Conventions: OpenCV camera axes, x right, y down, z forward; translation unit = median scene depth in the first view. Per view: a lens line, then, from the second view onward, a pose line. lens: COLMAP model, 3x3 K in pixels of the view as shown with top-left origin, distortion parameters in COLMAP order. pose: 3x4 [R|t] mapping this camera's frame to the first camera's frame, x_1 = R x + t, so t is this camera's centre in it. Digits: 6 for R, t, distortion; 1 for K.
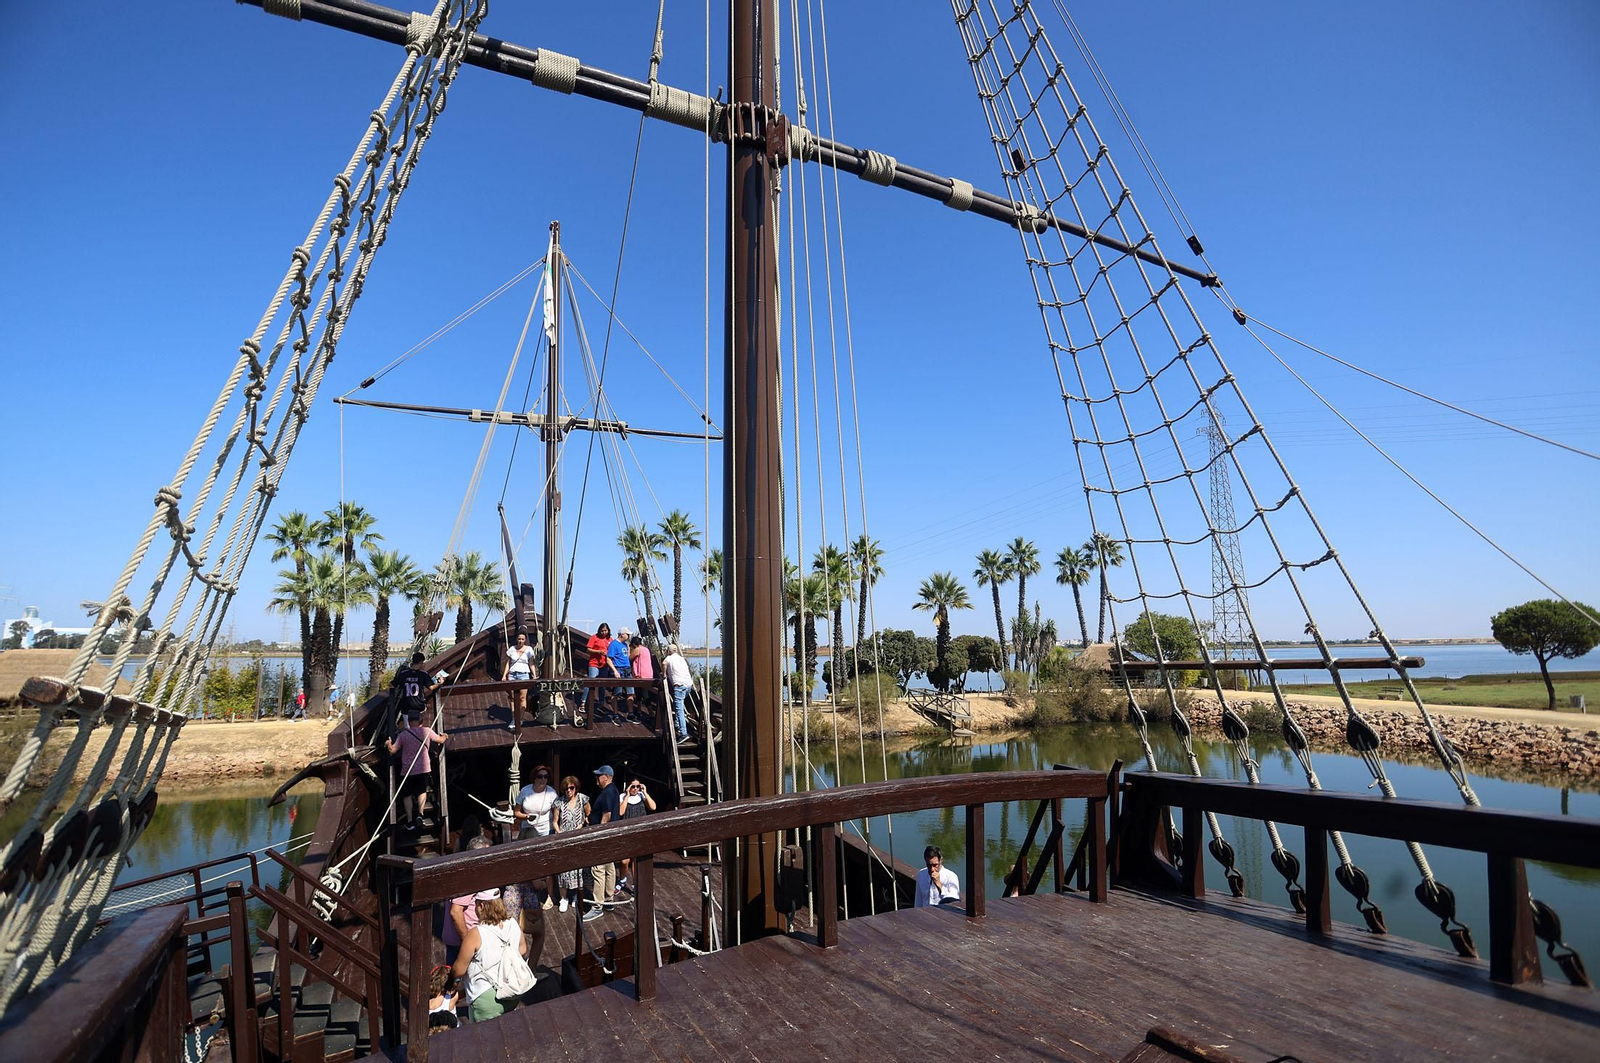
lens RADIAL K [[782.7, 0, 800.0], [0, 782.7, 531.5], [0, 0, 1]] dist [-0.072160, 0.032760]
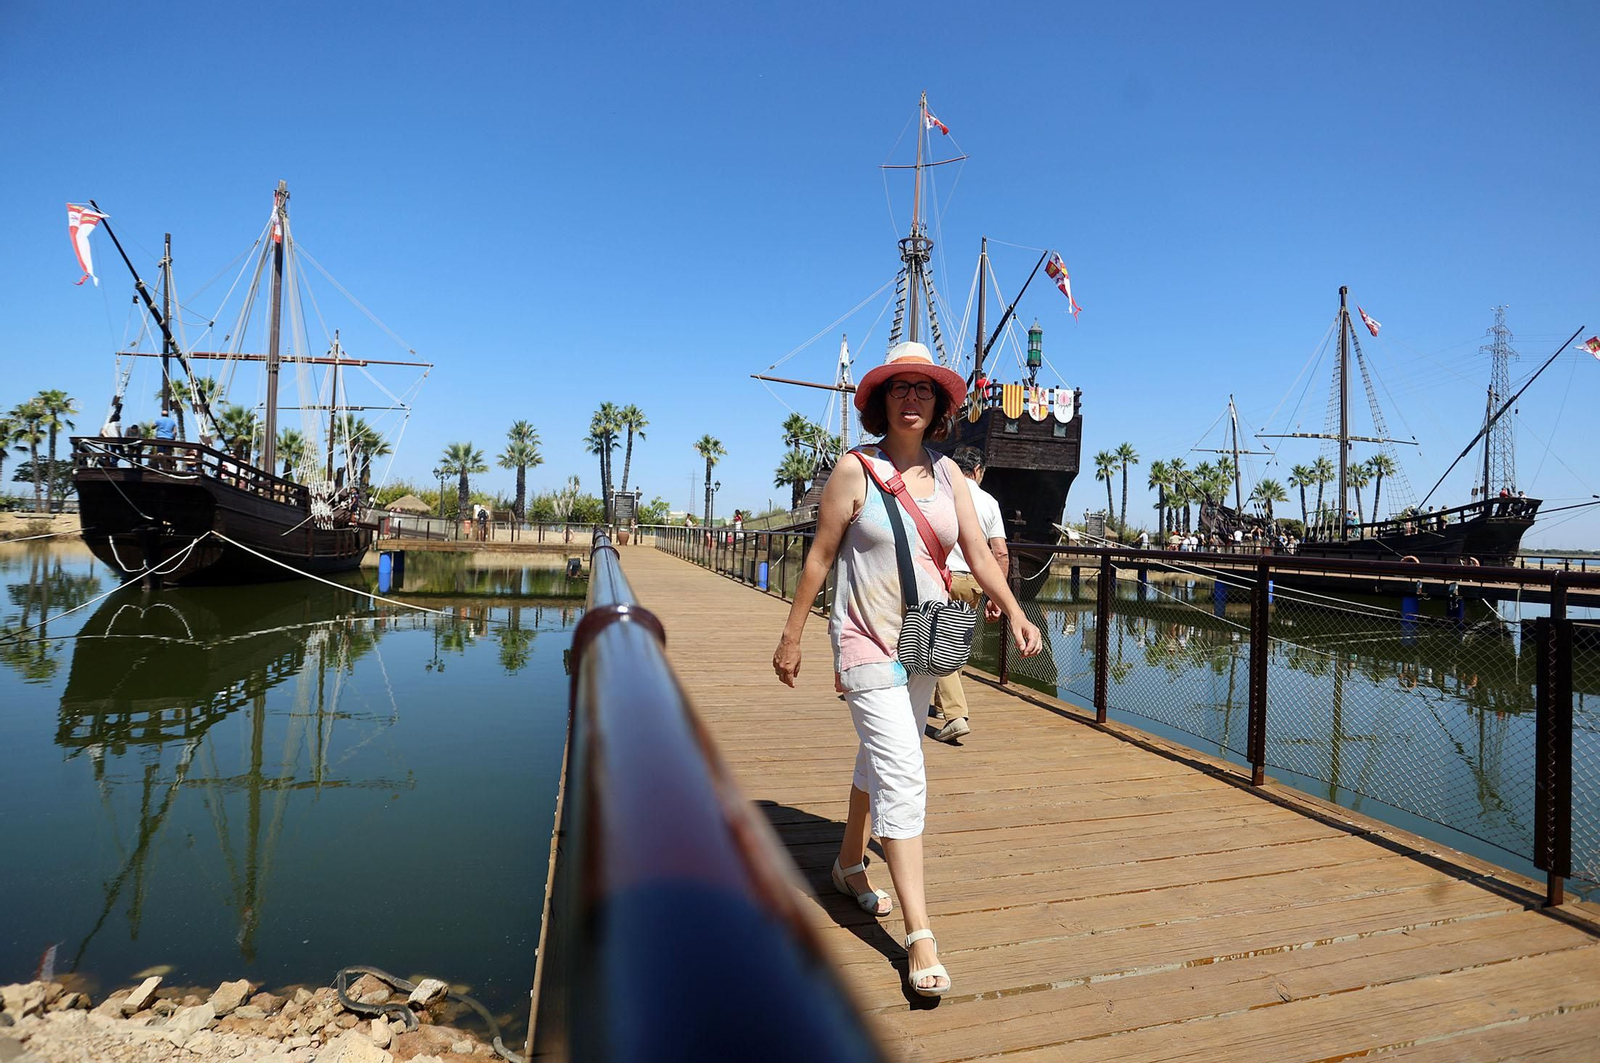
lens RADIAL K [[818.2, 0, 839.5], [0, 818.2, 524.3], [0, 0, 1]] dist [-0.062531, 0.021773]
pose [[0.976608, 0.038494, -0.211552, -0.312069], [-0.007724, 0.989490, 0.144393, -0.082773], [0.214887, -0.139382, 0.966642, -0.764153]]
